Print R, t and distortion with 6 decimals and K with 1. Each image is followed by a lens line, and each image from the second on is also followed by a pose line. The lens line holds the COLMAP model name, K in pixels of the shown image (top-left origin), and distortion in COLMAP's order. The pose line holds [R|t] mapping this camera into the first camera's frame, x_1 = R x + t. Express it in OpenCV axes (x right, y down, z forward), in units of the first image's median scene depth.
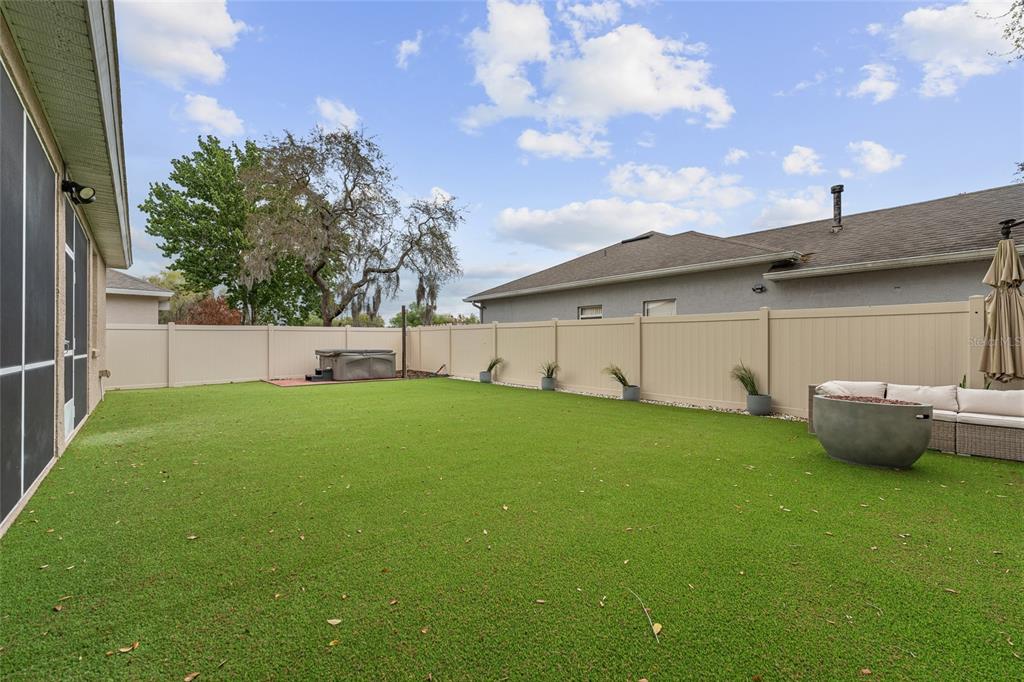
lens RADIAL K [[465.8, 0, 514.6], [0, 465.8, 337.6], [0, 0, 1]] dist [0.020630, -0.015343]
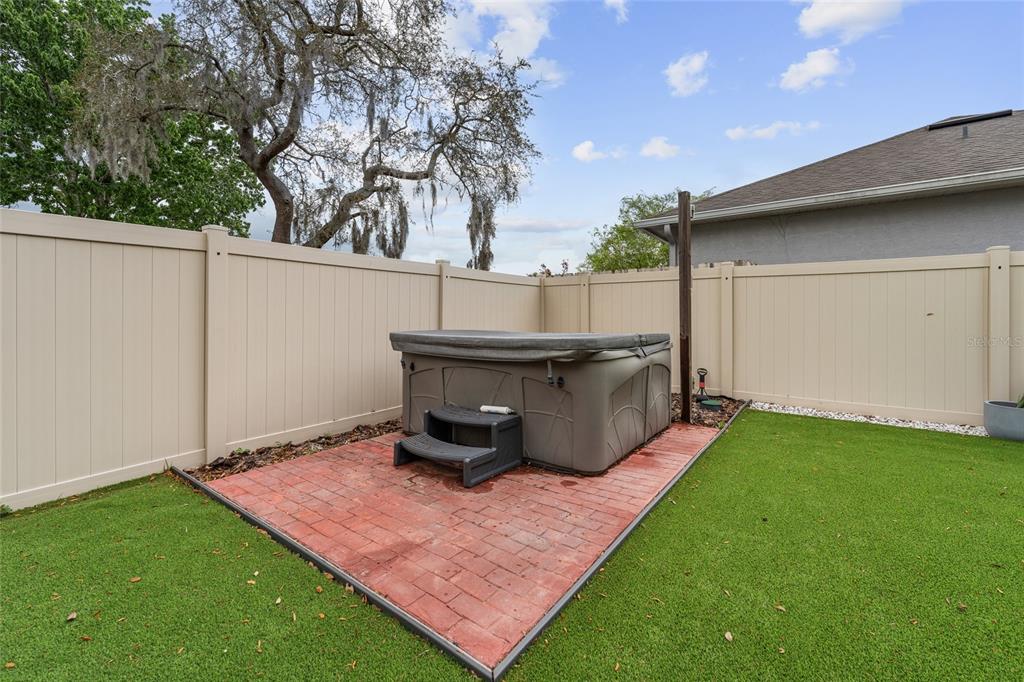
lens RADIAL K [[417.4, 0, 515.1], [0, 417.4, 318.1], [0, 0, 1]] dist [0.000032, 0.000044]
pose [[0.964392, 0.007556, 0.264367, -0.434653], [-0.010235, 0.999909, 0.008760, 0.016587], [-0.264277, -0.011154, 0.964382, 0.789418]]
